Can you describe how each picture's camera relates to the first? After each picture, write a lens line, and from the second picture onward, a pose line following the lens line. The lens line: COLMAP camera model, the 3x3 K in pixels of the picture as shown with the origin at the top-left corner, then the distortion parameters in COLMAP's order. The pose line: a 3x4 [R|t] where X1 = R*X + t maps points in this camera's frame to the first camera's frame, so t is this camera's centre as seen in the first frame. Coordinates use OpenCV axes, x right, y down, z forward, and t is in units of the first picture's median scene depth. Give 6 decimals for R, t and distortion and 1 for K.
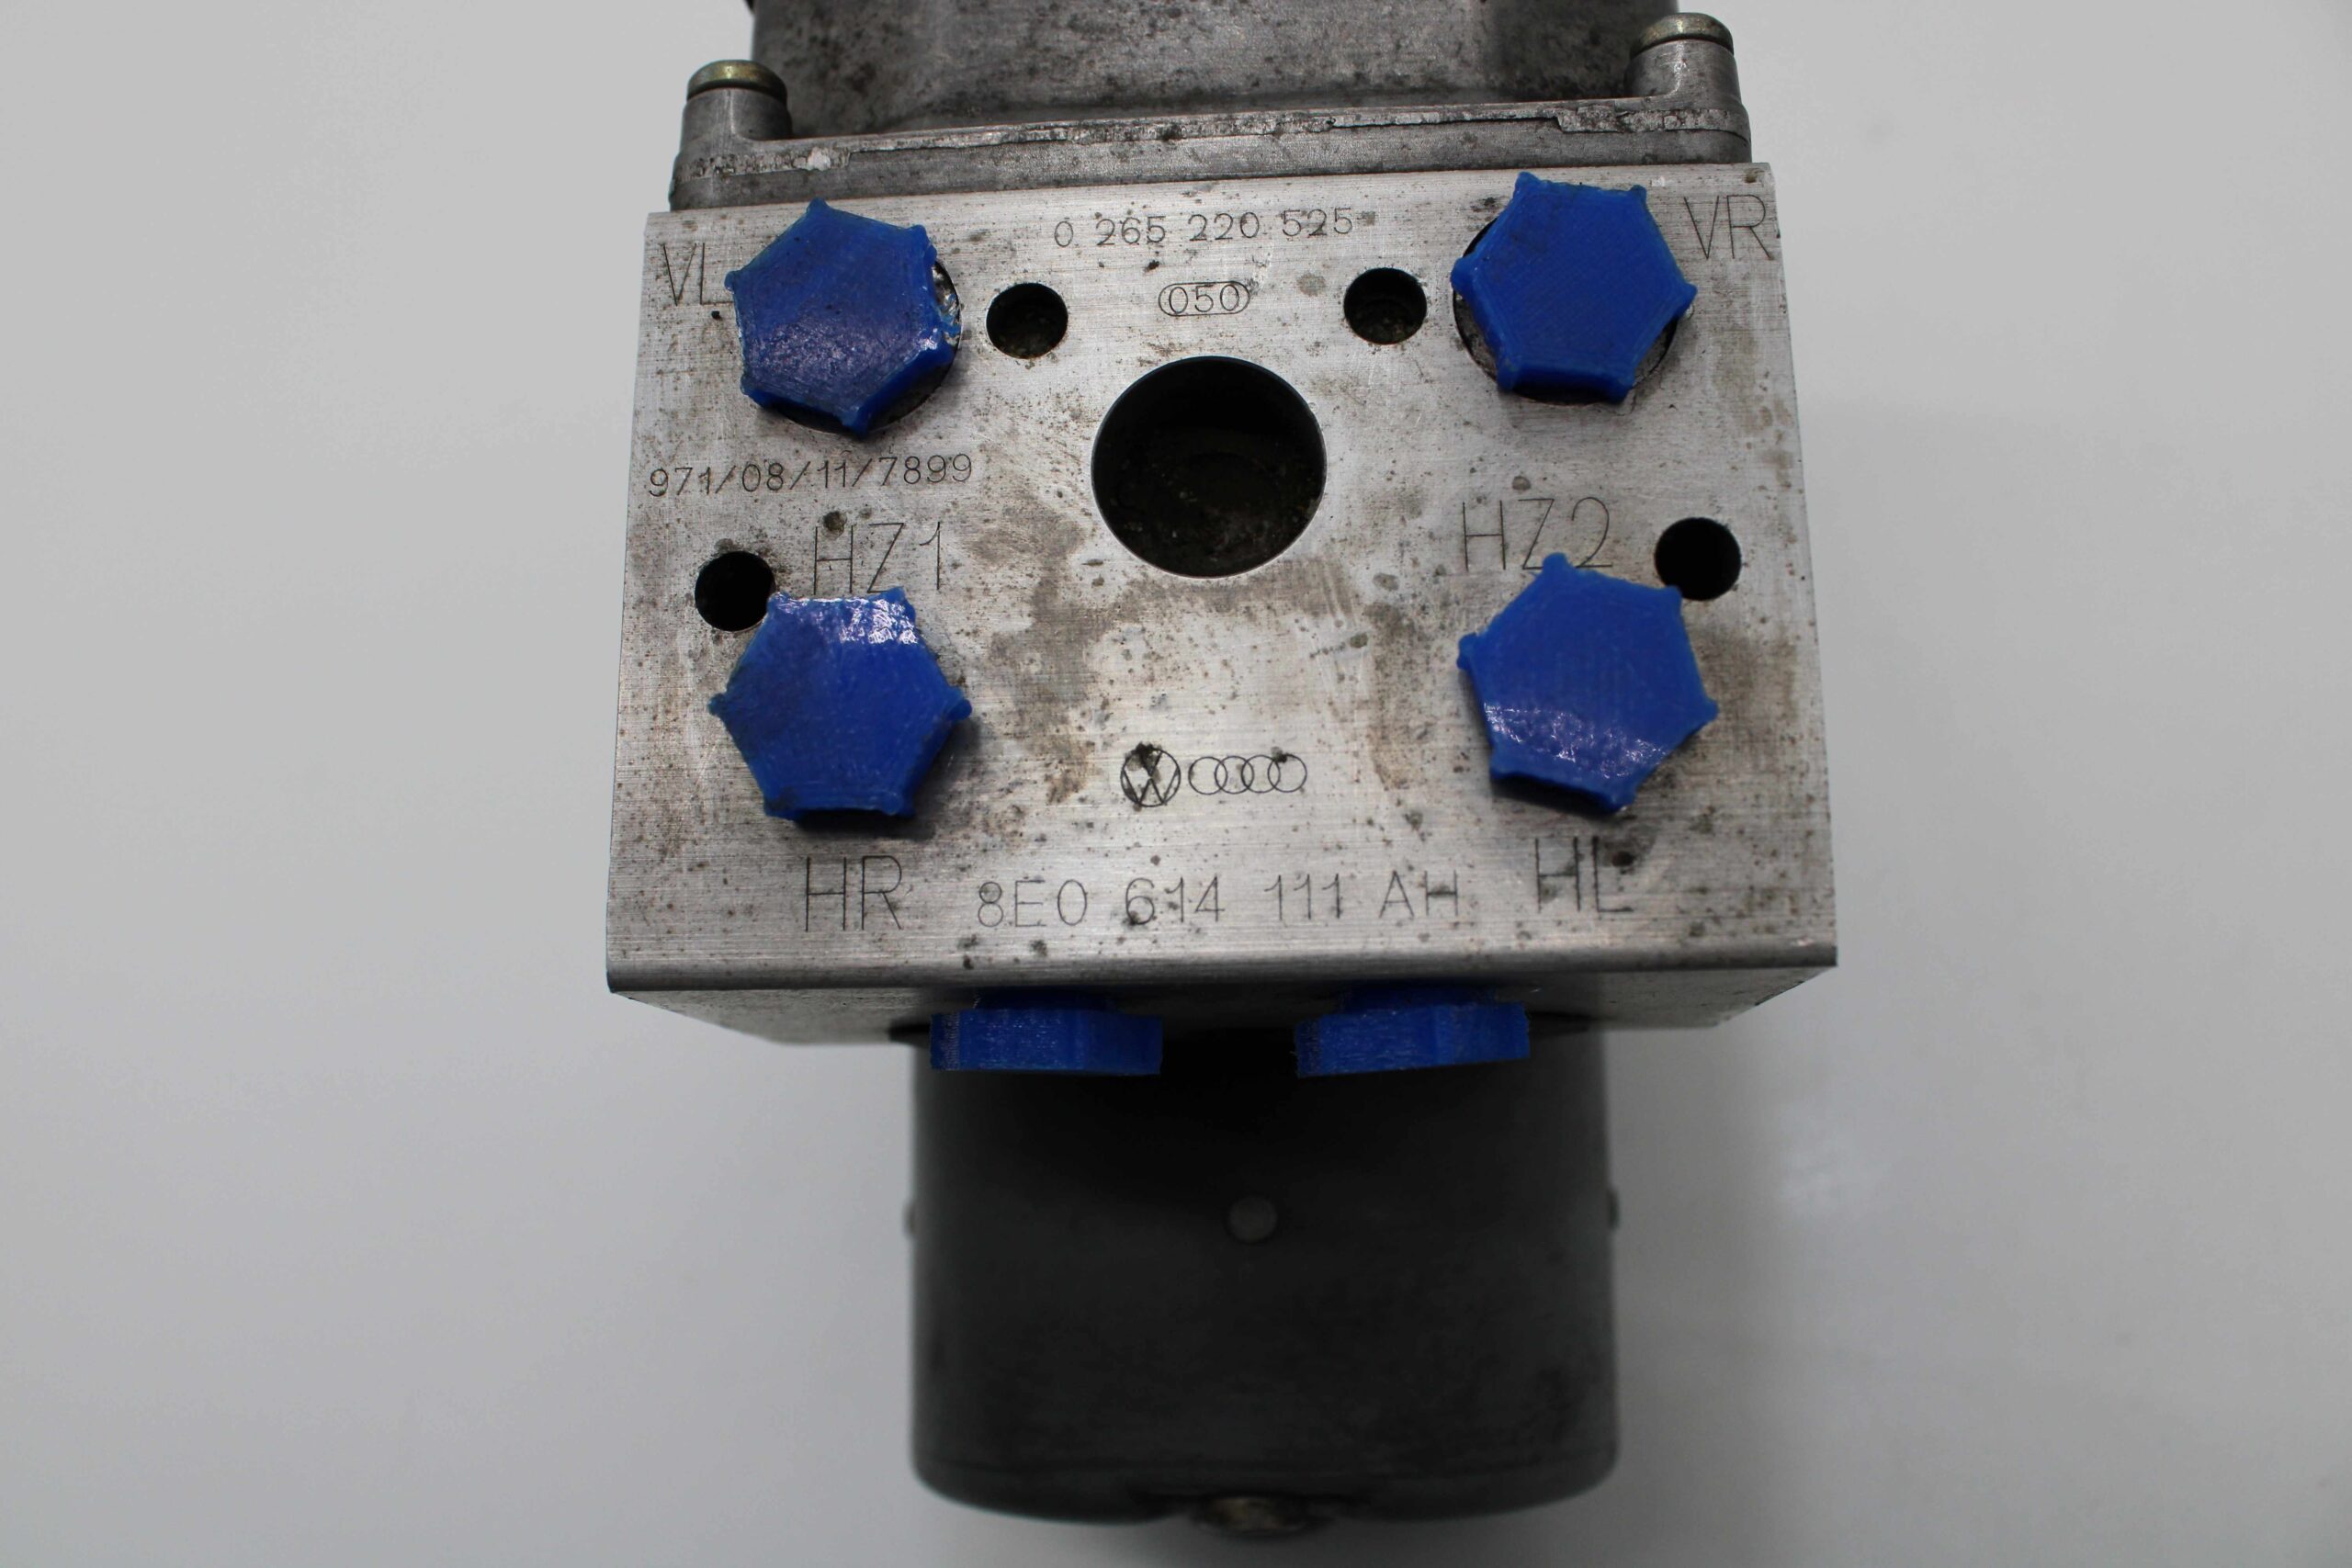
lens RADIAL K [[2026.8, 0, 1176.0], [0, 2026.8, 784.0], [0, 0, 1]] dist [-0.175099, 0.142207]
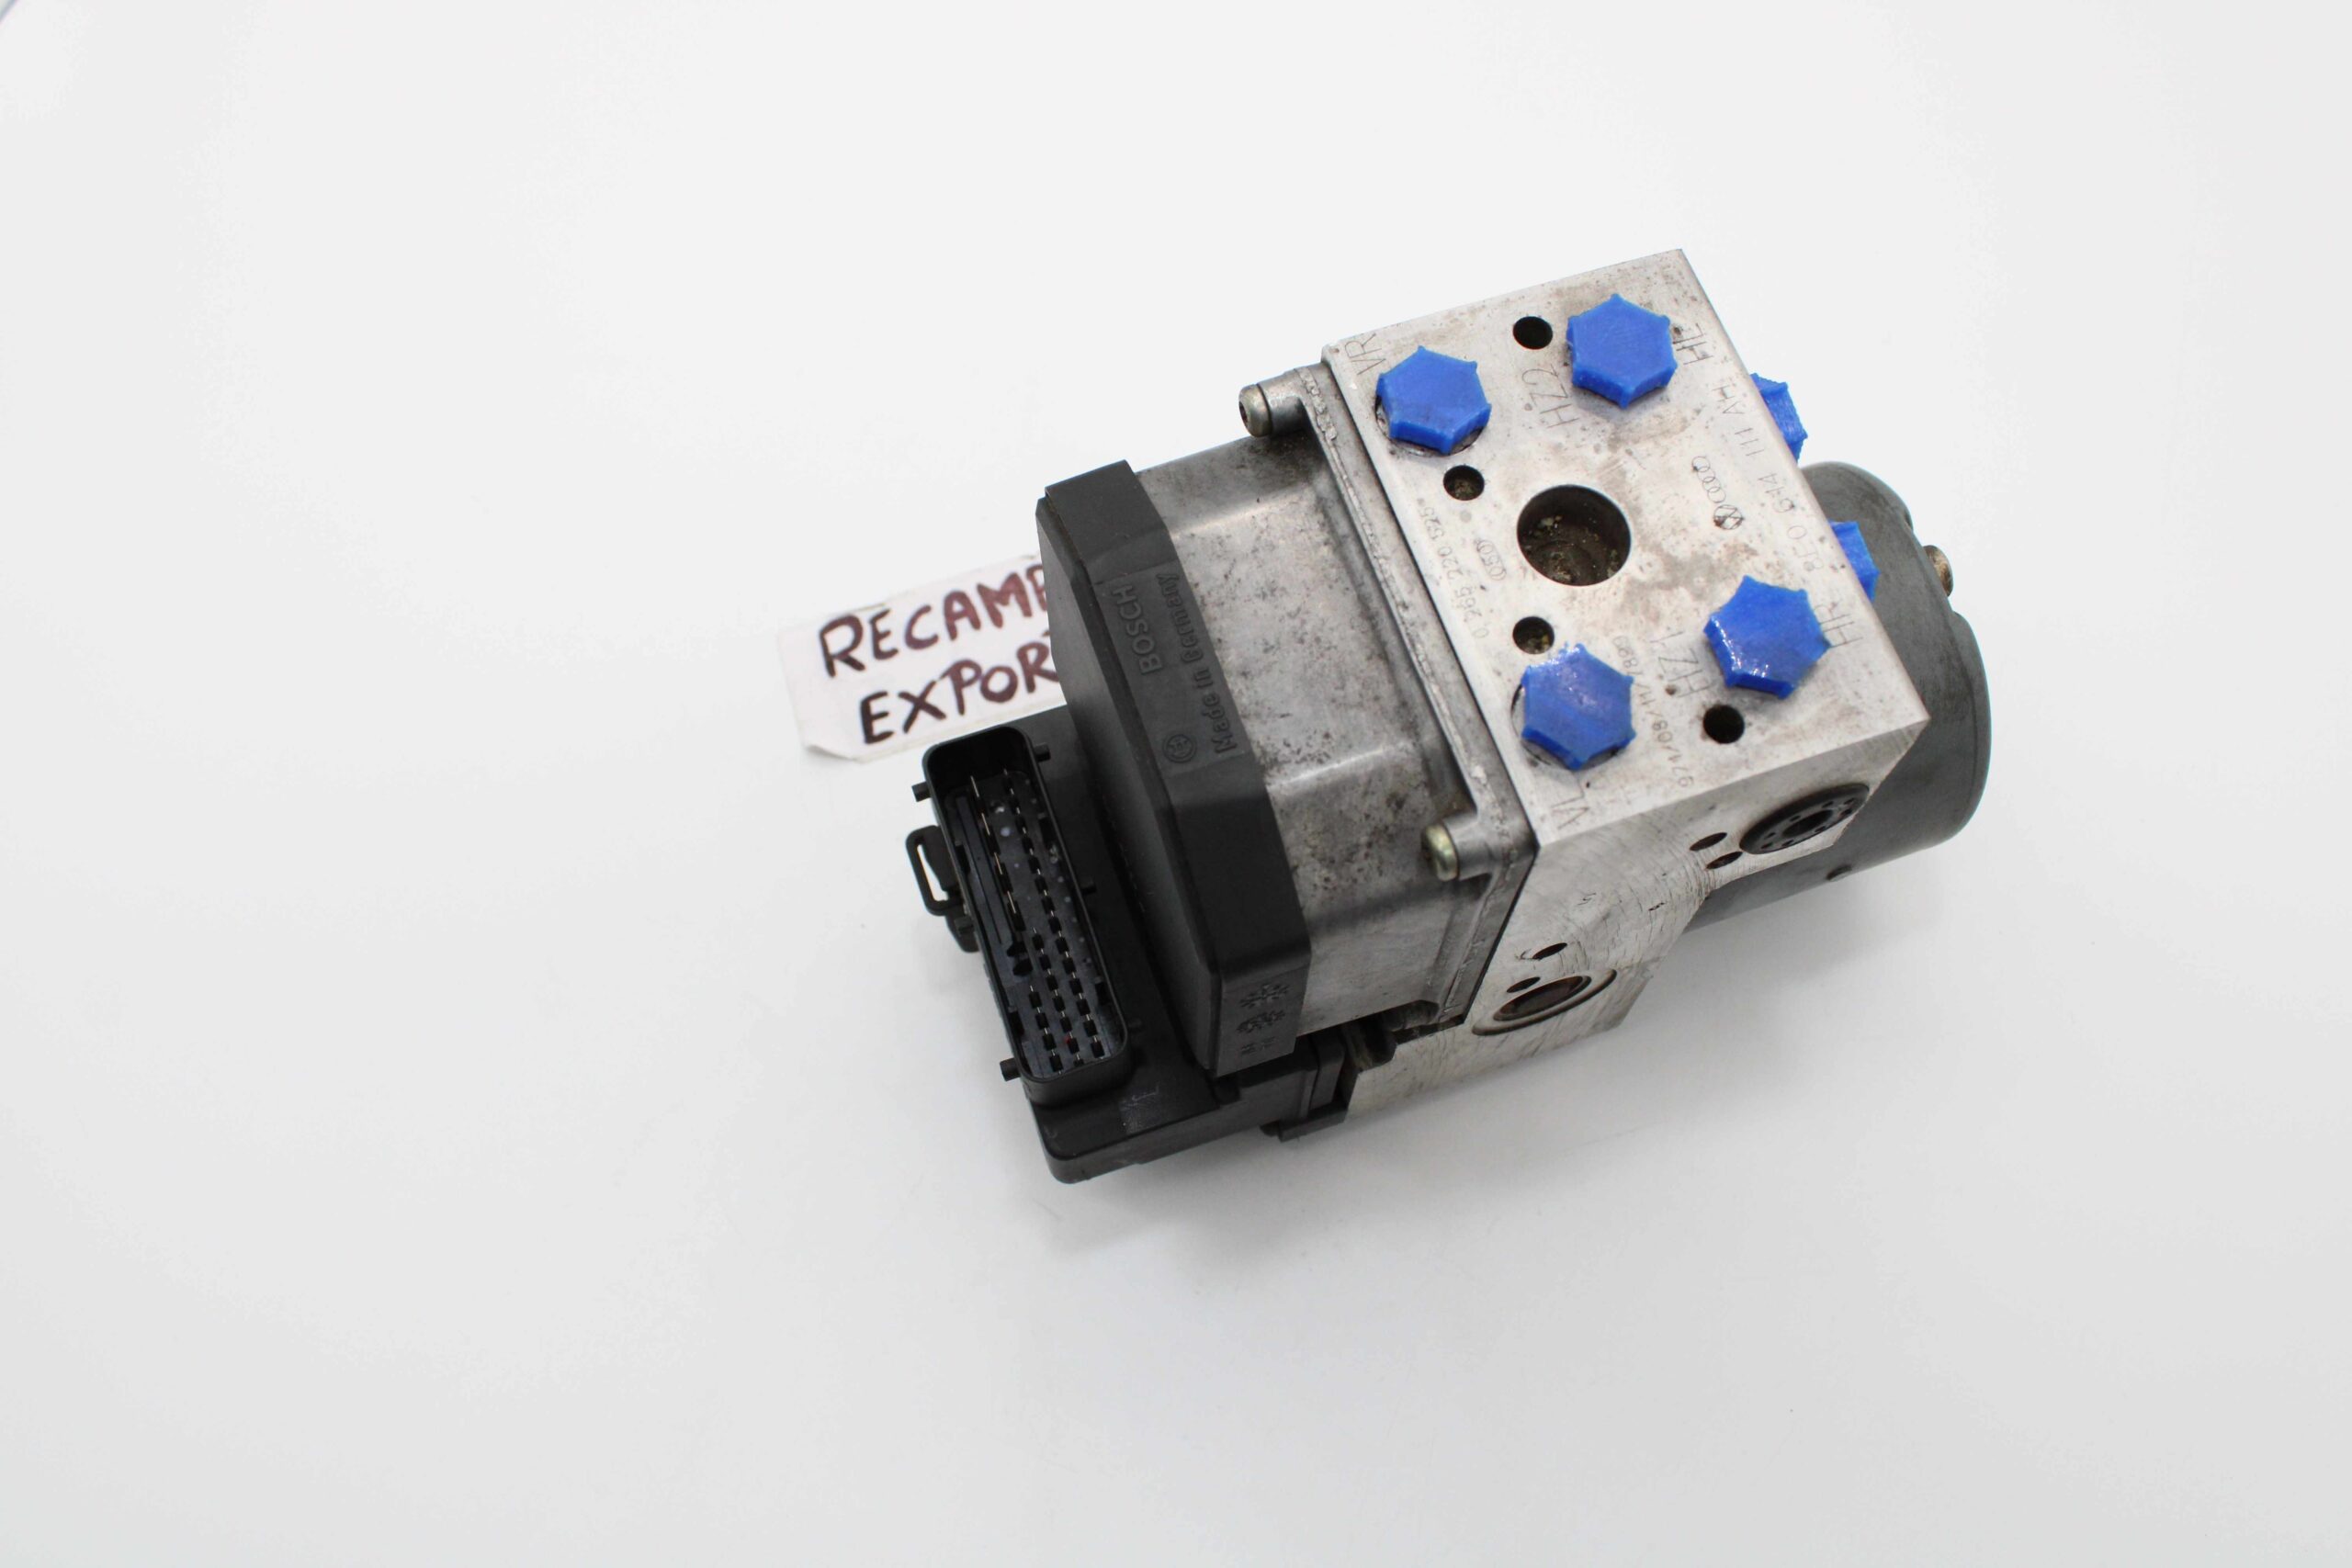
lens RADIAL K [[2026.8, 0, 1176.0], [0, 2026.8, 784.0], [0, 0, 1]] dist [-0.175099, 0.142207]
pose [[-0.303340, -0.851711, 0.427286, -0.935798], [0.939441, -0.192258, 0.283702, -1.152850], [-0.159483, 0.487468, 0.858452, -0.537774]]
